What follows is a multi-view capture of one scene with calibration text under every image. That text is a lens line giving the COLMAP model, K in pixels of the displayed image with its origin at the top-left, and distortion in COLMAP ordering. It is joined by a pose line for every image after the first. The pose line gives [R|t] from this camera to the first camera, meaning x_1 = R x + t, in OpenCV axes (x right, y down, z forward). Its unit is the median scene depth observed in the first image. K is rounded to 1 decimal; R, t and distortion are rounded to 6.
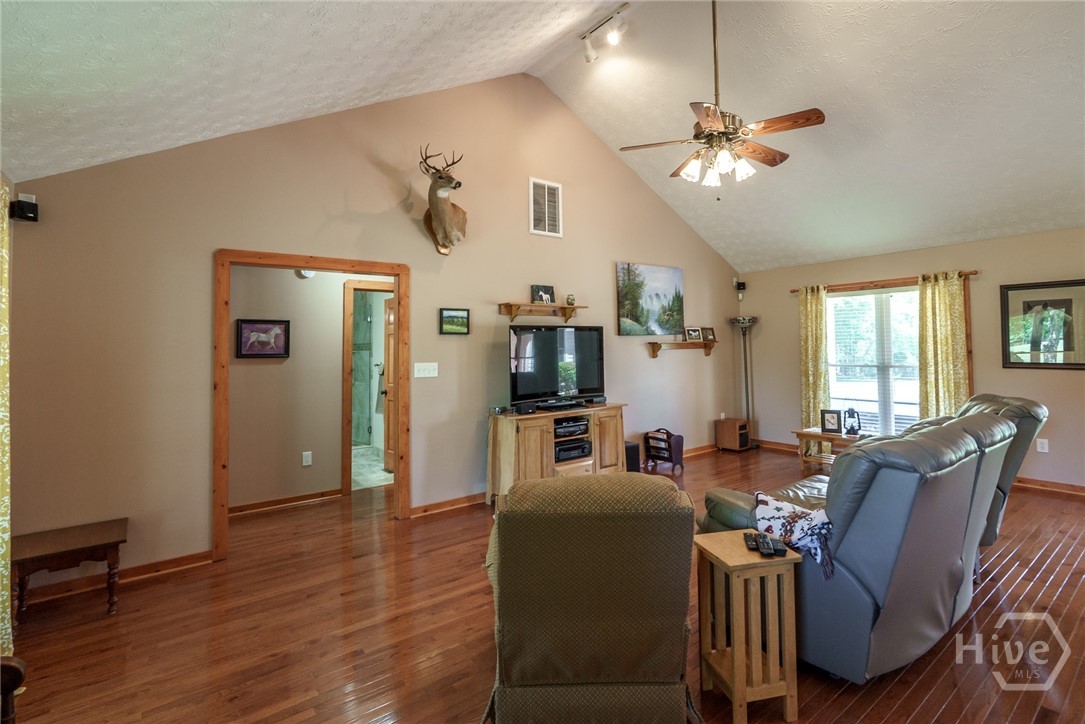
lens RADIAL K [[514.7, 0, 549.0], [0, 514.7, 333.7], [0, 0, 1]] dist [-0.000987, 0.000151]
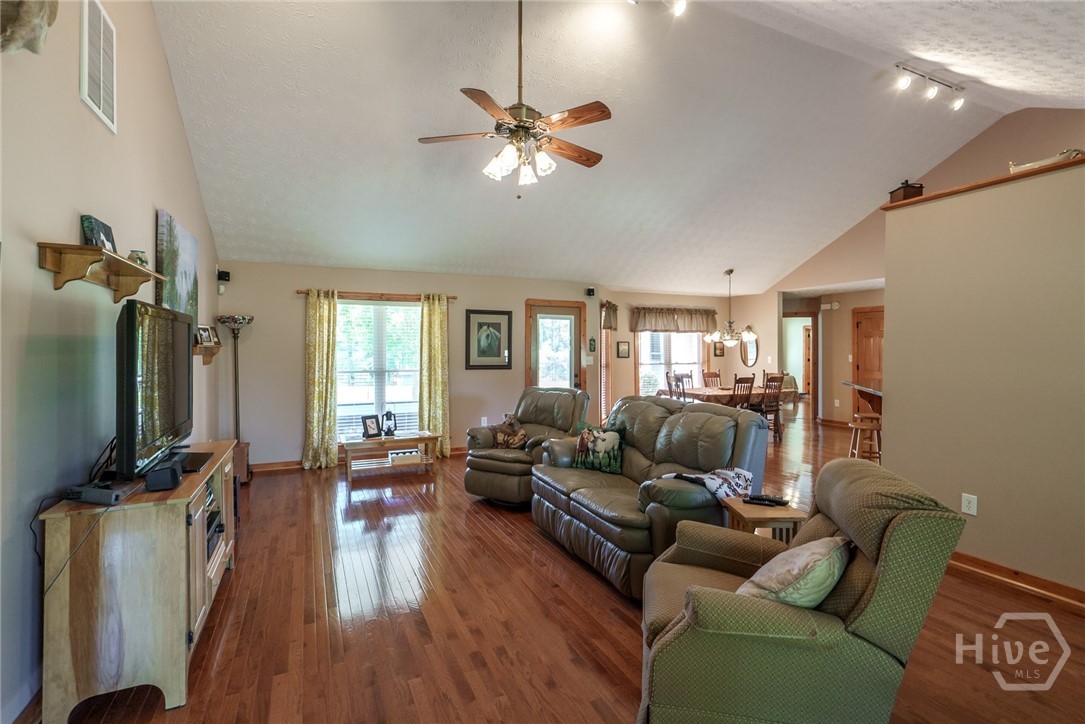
lens RADIAL K [[504.2, 0, 537.0], [0, 504.2, 345.0], [0, 0, 1]] dist [-0.000833, 0.001290]
pose [[0.218625, 0.024303, 0.975506, -0.375134], [-0.026332, 0.999473, -0.018999, 0.020695], [-0.975454, -0.021534, 0.219150, 0.491364]]
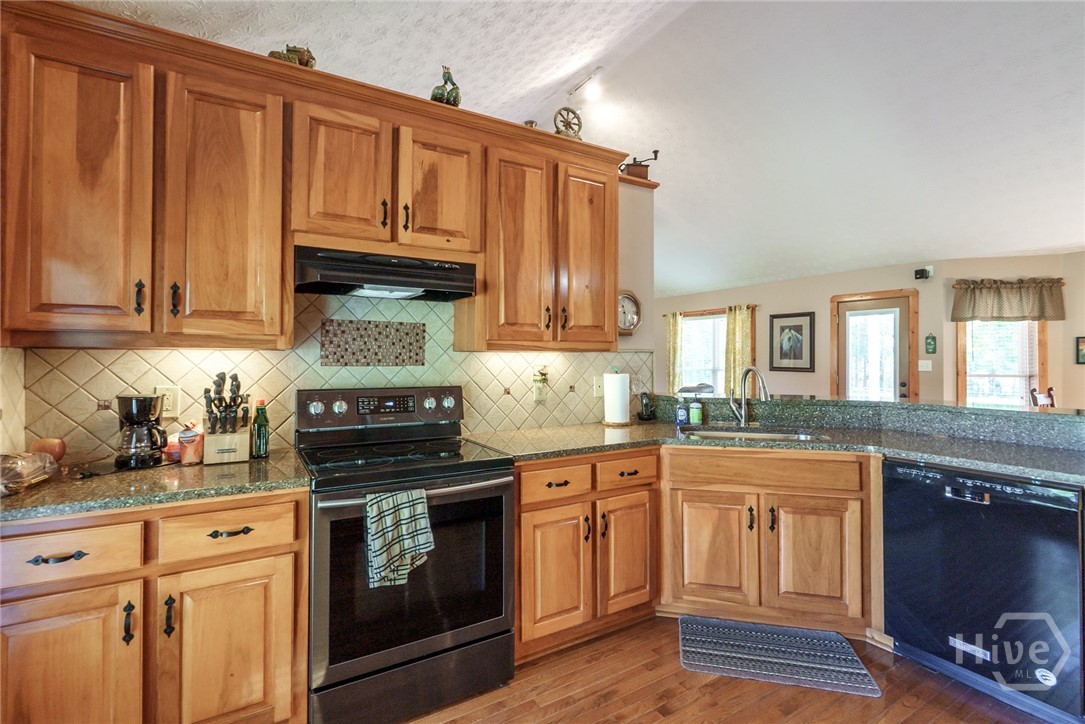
lens RADIAL K [[501.9, 0, 538.6], [0, 501.9, 349.7], [0, 0, 1]] dist [-0.000339, 0.001001]
pose [[0.993839, 0.014472, -0.109888, 0.357030], [-0.013389, 0.999854, 0.010585, -0.000046], [0.110025, -0.009049, 0.993888, -0.485204]]
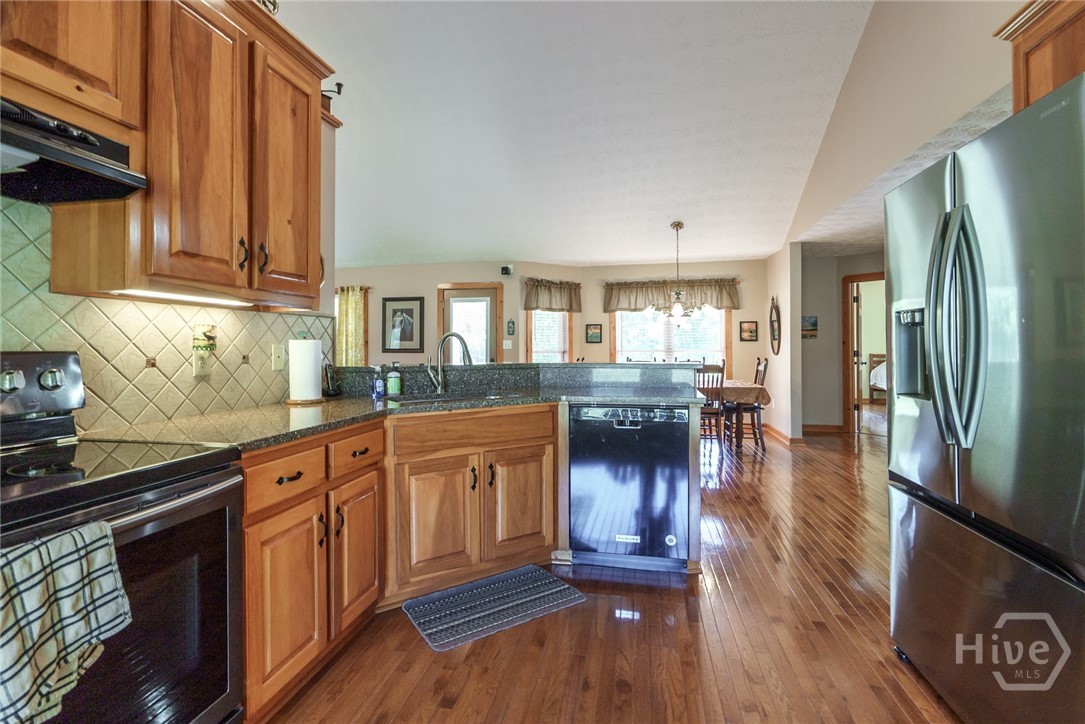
lens RADIAL K [[504.2, 0, 537.0], [0, 504.2, 345.0], [0, 0, 1]] dist [-0.000833, 0.001290]
pose [[0.757918, 0.015643, 0.652162, 0.245012], [-0.022325, 0.999749, 0.001965, 0.030283], [-0.651968, -0.016049, 0.758077, -0.400078]]
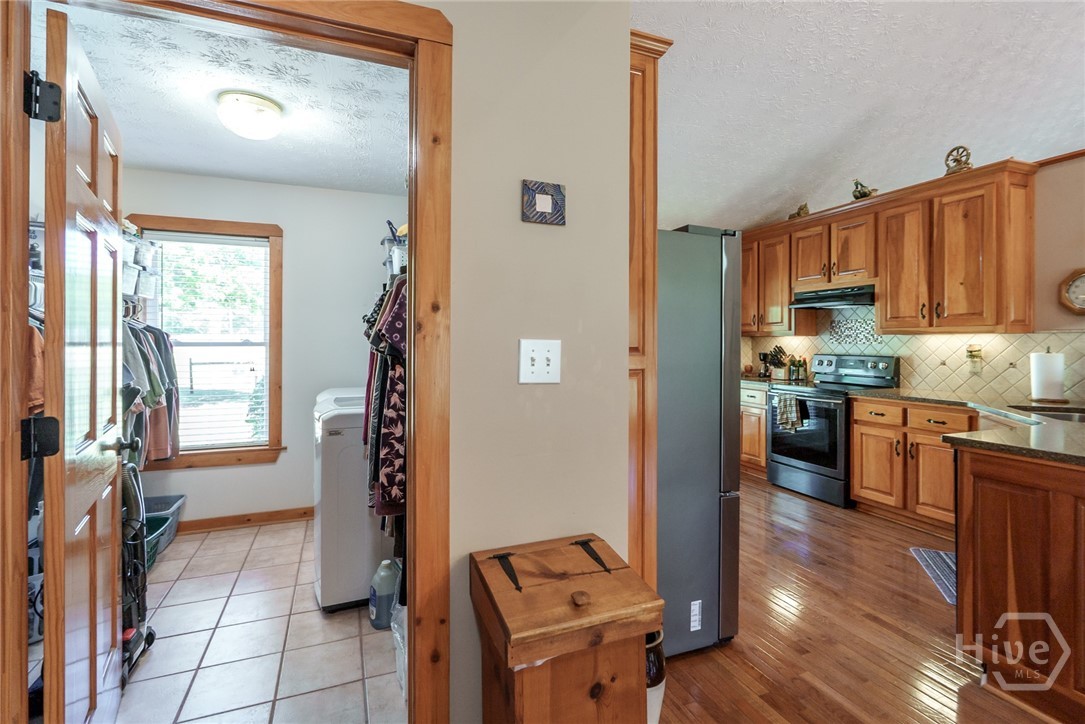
lens RADIAL K [[504.2, 0, 537.0], [0, 504.2, 345.0], [0, 0, 1]] dist [-0.000833, 0.001290]
pose [[-0.277947, 0.022115, -0.960342, 1.112862], [0.029657, 0.999456, 0.014432, -0.004565], [0.960138, -0.024470, -0.278452, -0.331242]]
